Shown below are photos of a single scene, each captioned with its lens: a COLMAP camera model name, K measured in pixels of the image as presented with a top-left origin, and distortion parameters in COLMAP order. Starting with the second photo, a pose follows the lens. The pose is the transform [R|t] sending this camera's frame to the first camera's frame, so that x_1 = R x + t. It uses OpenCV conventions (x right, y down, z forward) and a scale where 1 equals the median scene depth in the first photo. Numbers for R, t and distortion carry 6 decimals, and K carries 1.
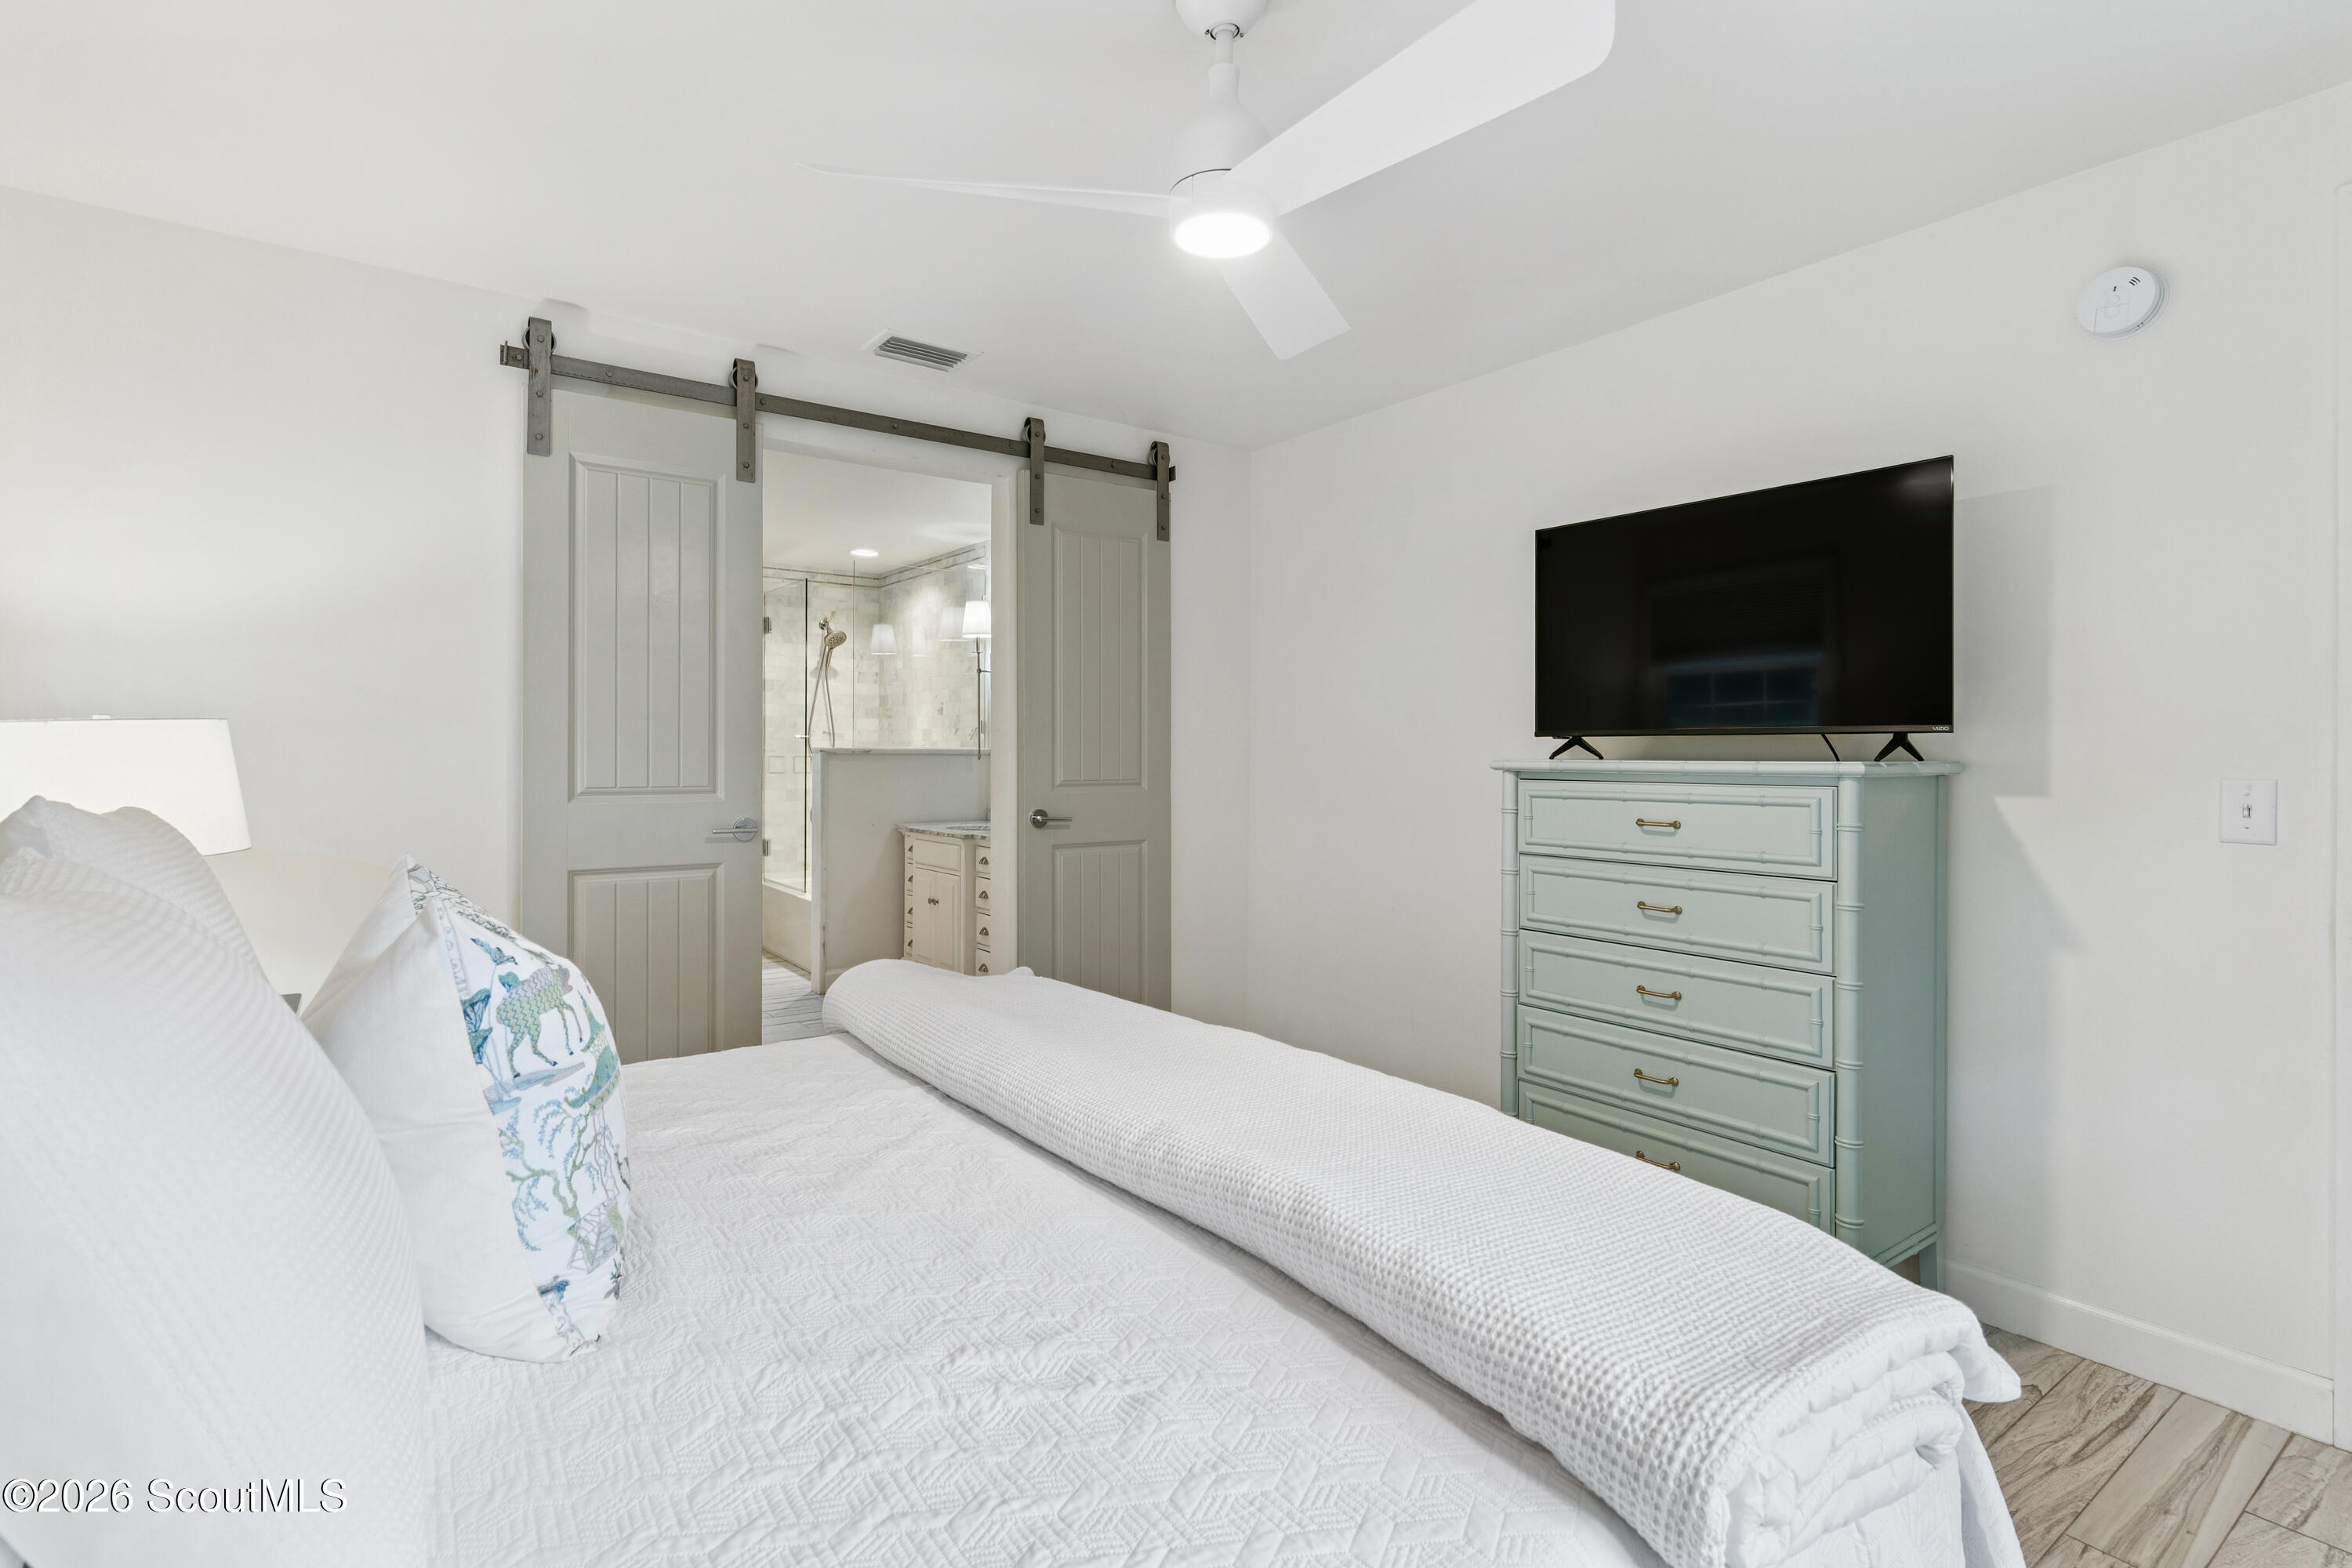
lens RADIAL K [[1126.9, 0, 1149.8], [0, 1126.9, 756.4], [0, 0, 1]] dist [0.003663, 0.001875]
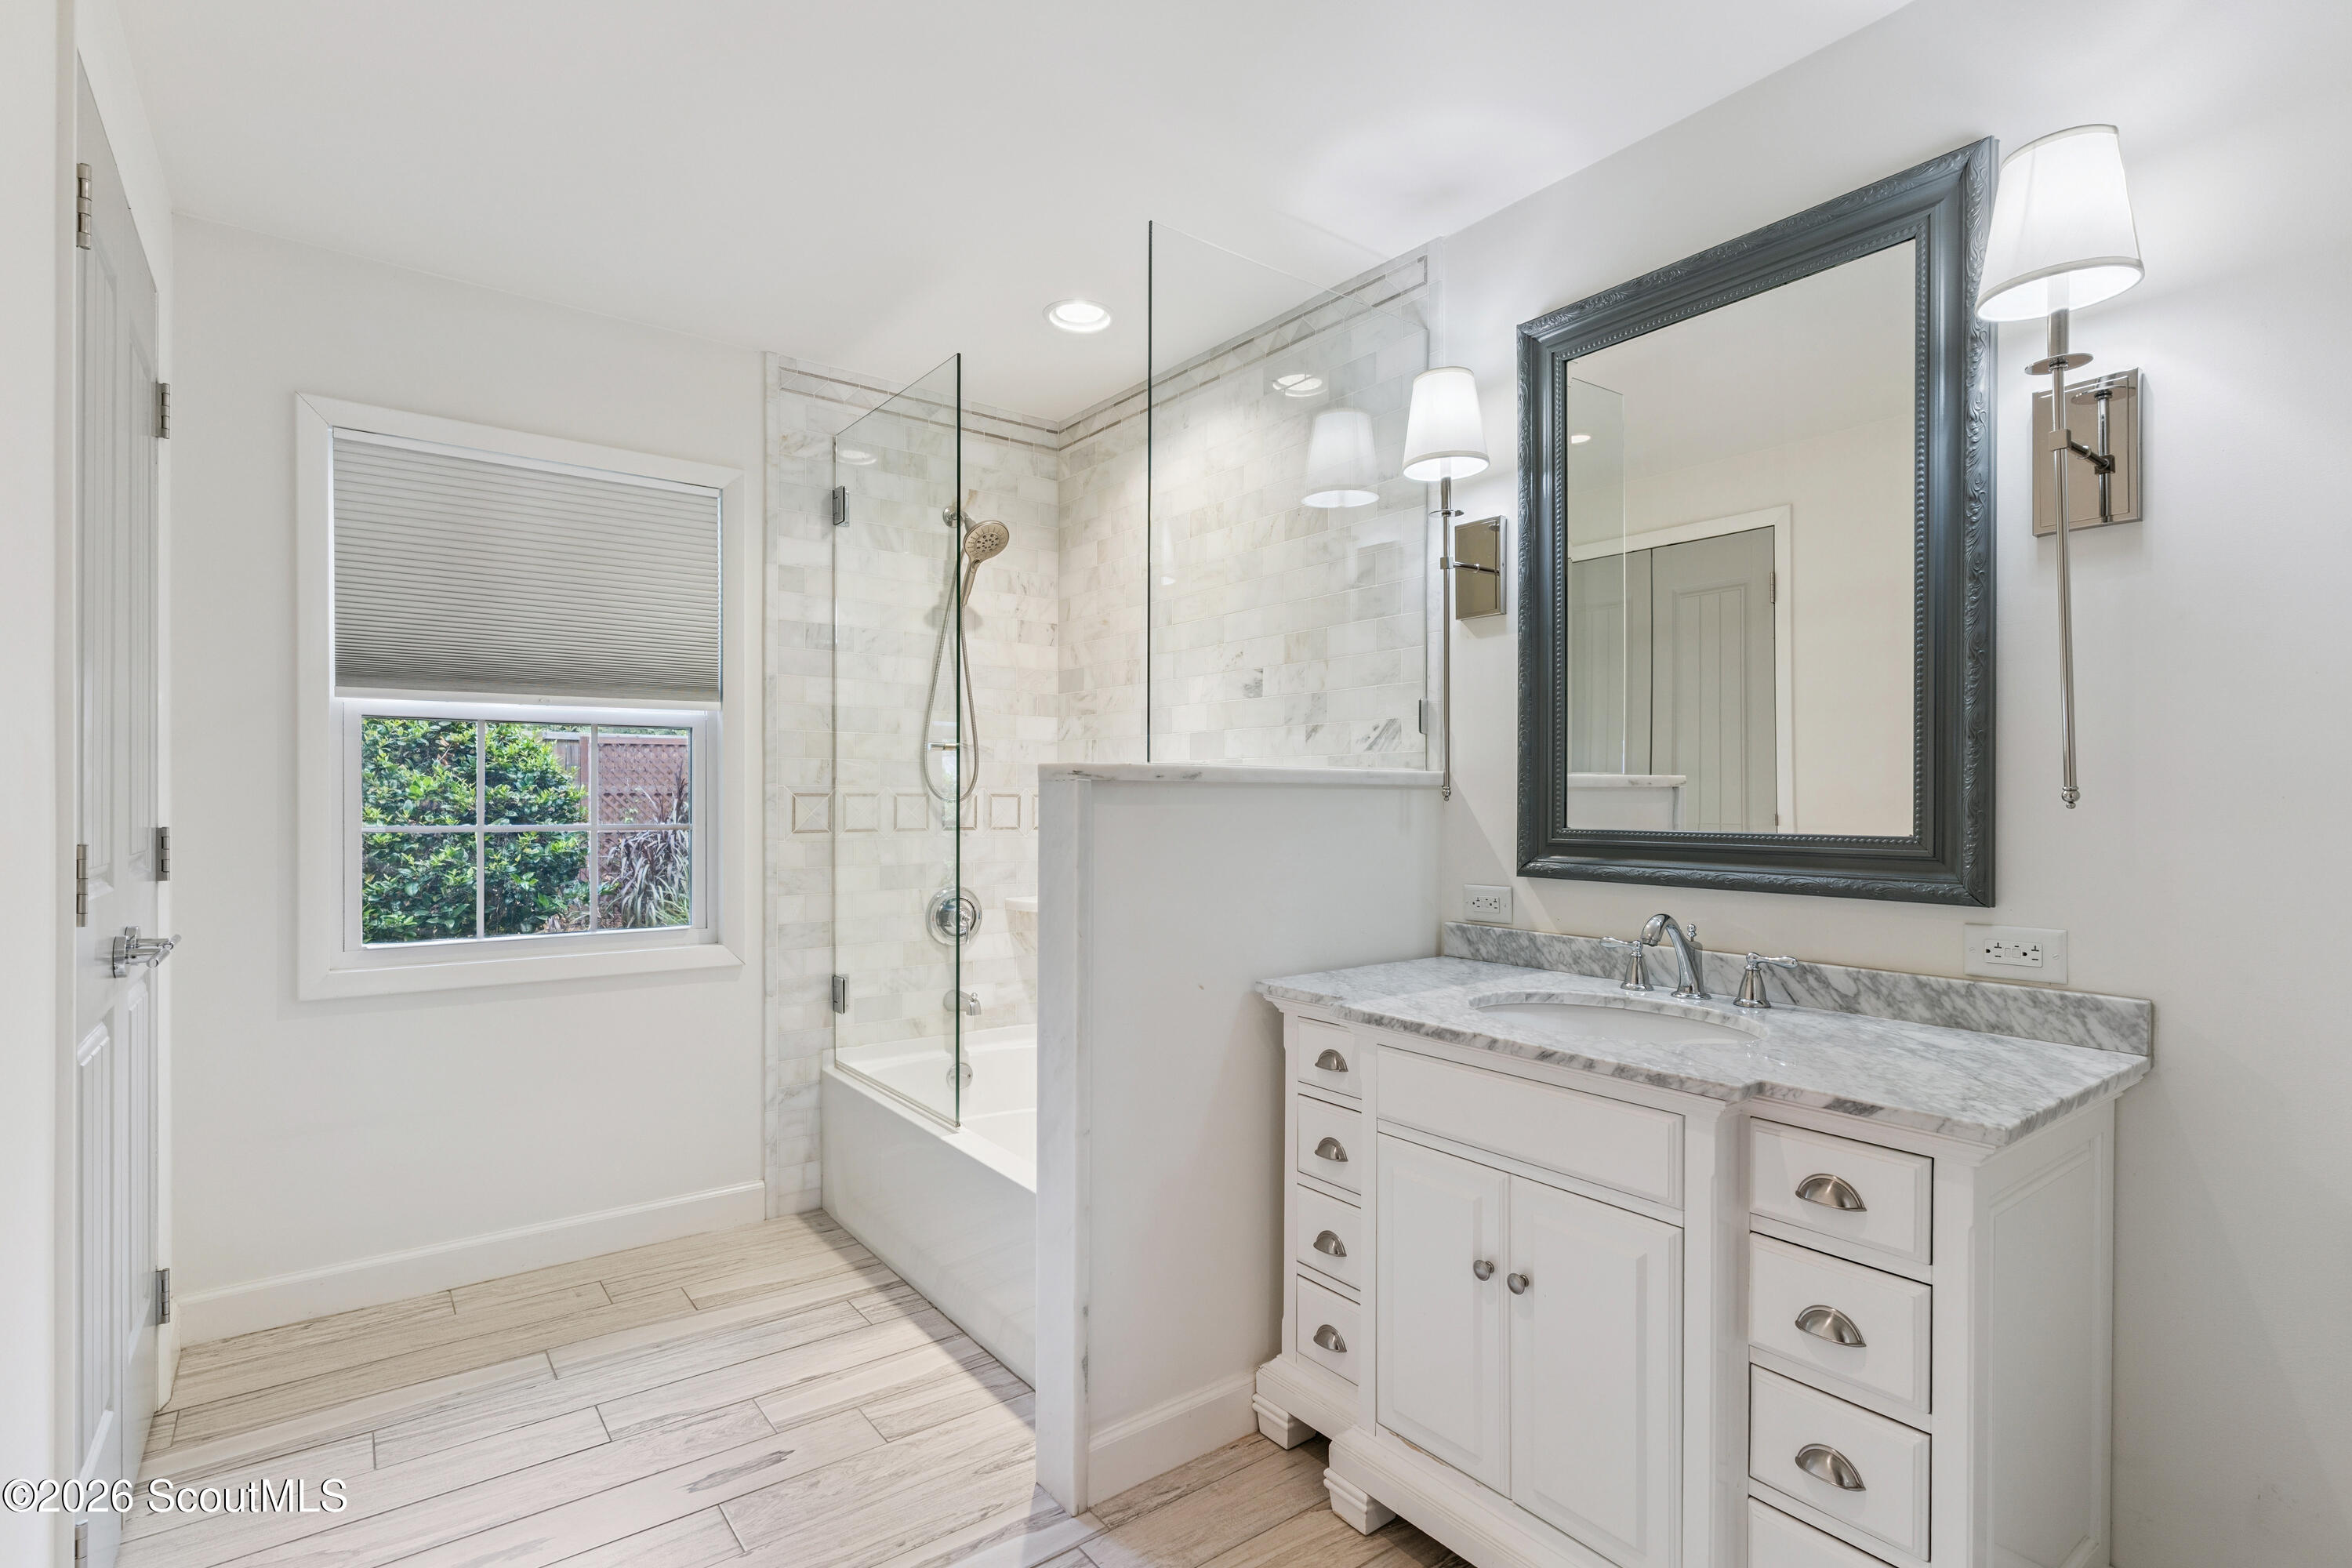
lens RADIAL K [[1126.9, 0, 1166.5], [0, 1126.9, 799.2], [0, 0, 1]] dist [0.003663, 0.001875]
pose [[0.999629, -0.003572, 0.027011, -0.229553], [0.003484, 0.999988, 0.003313, 0.001006], [-0.027023, -0.003218, 0.999630, 0.562400]]
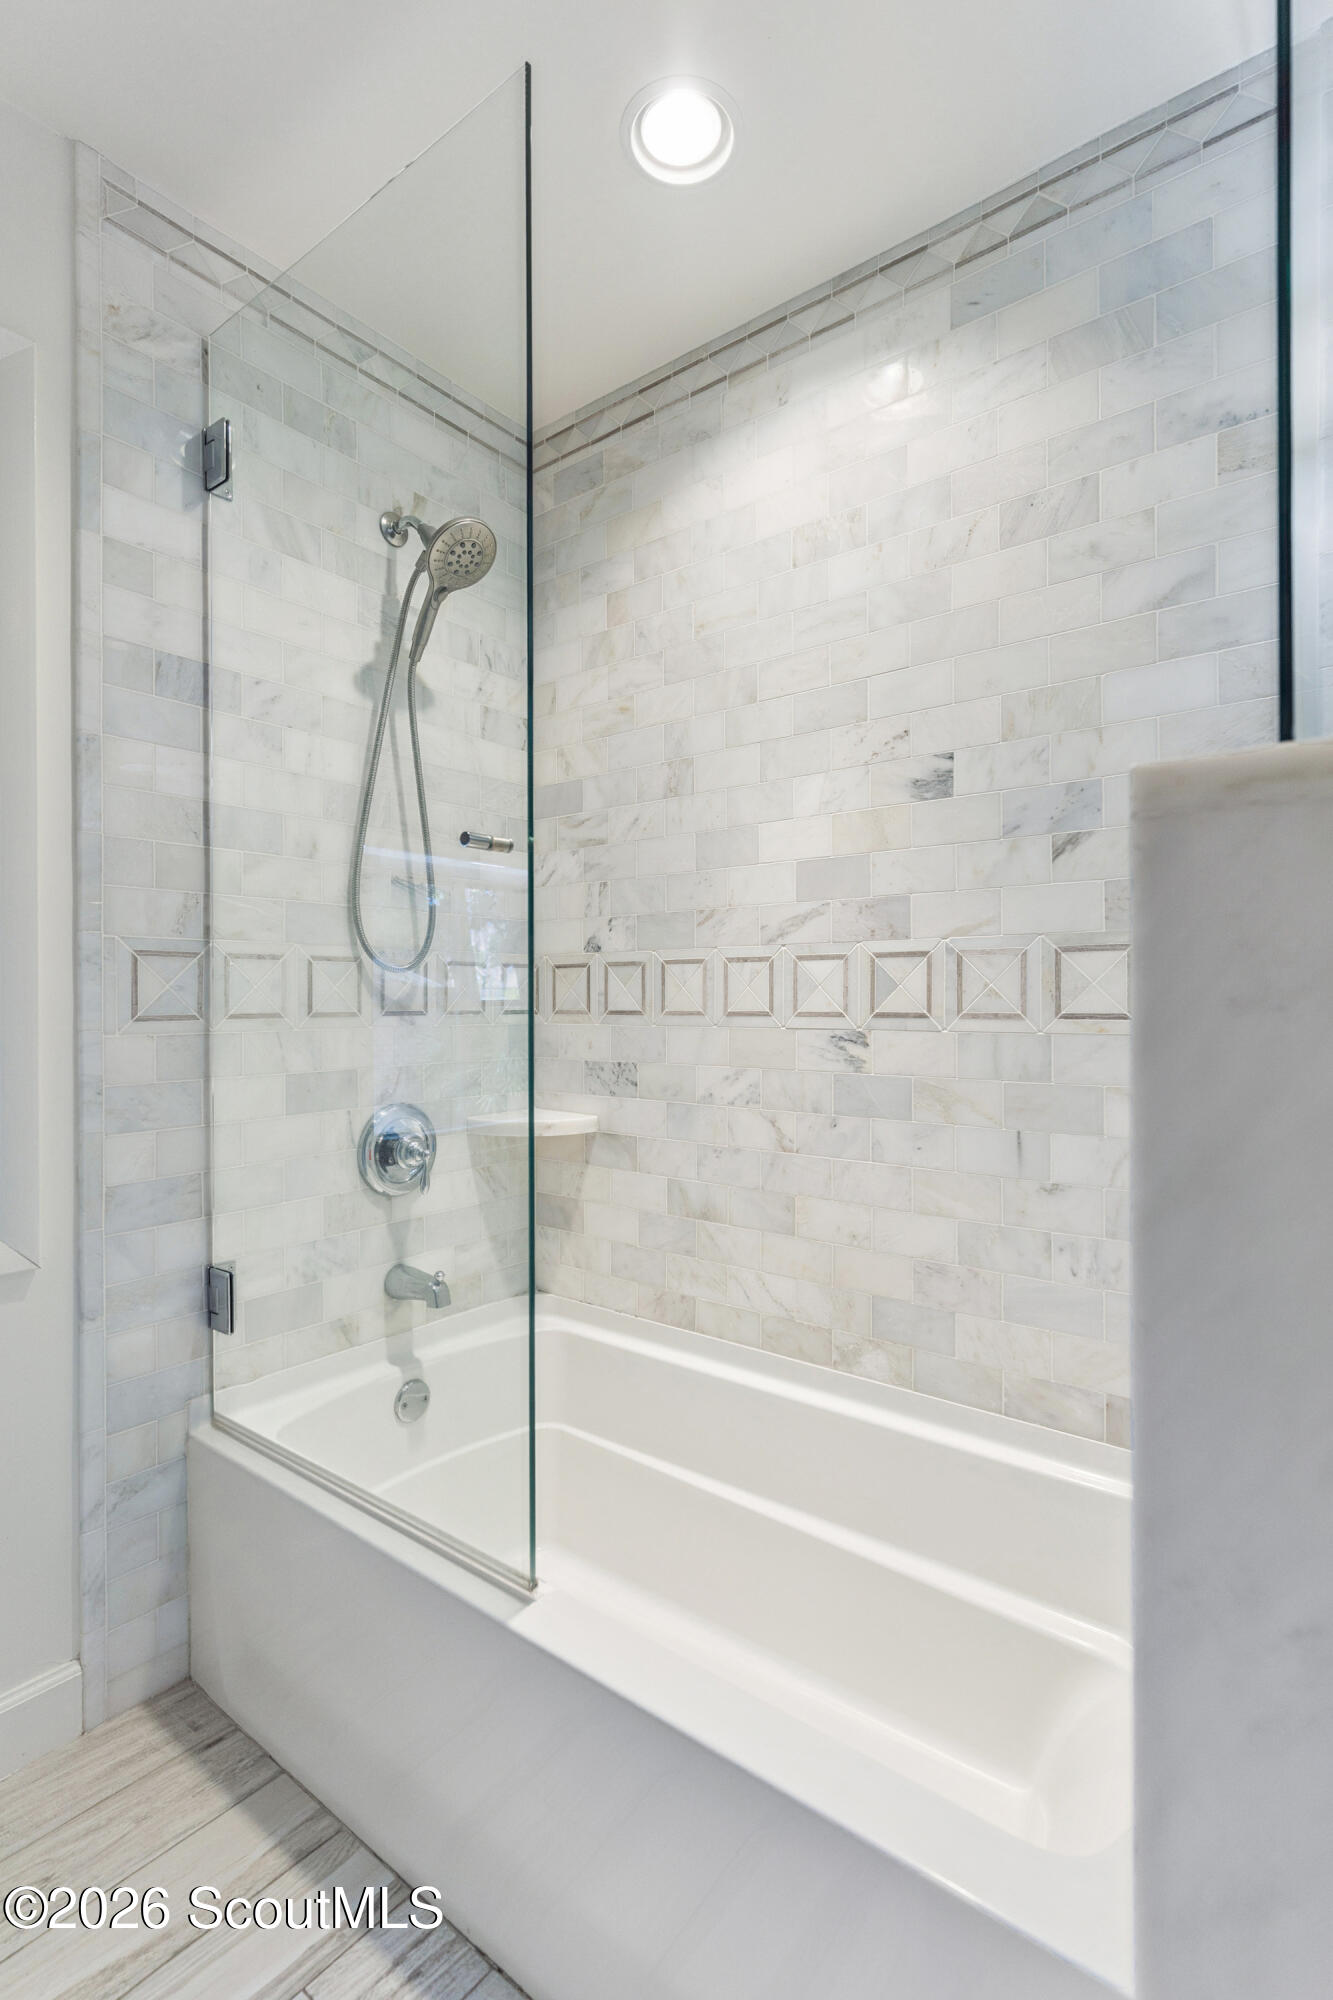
lens RADIAL K [[958.2, 0, 659.4], [0, 958.2, 997.1], [0, 0, 1]] dist [0.003663, 0.001875]
pose [[0.960407, -0.009956, 0.278421, -0.316197], [0.011150, 0.999934, -0.002706, 0.012464], [-0.278376, 0.005703, 0.960455, 0.784797]]
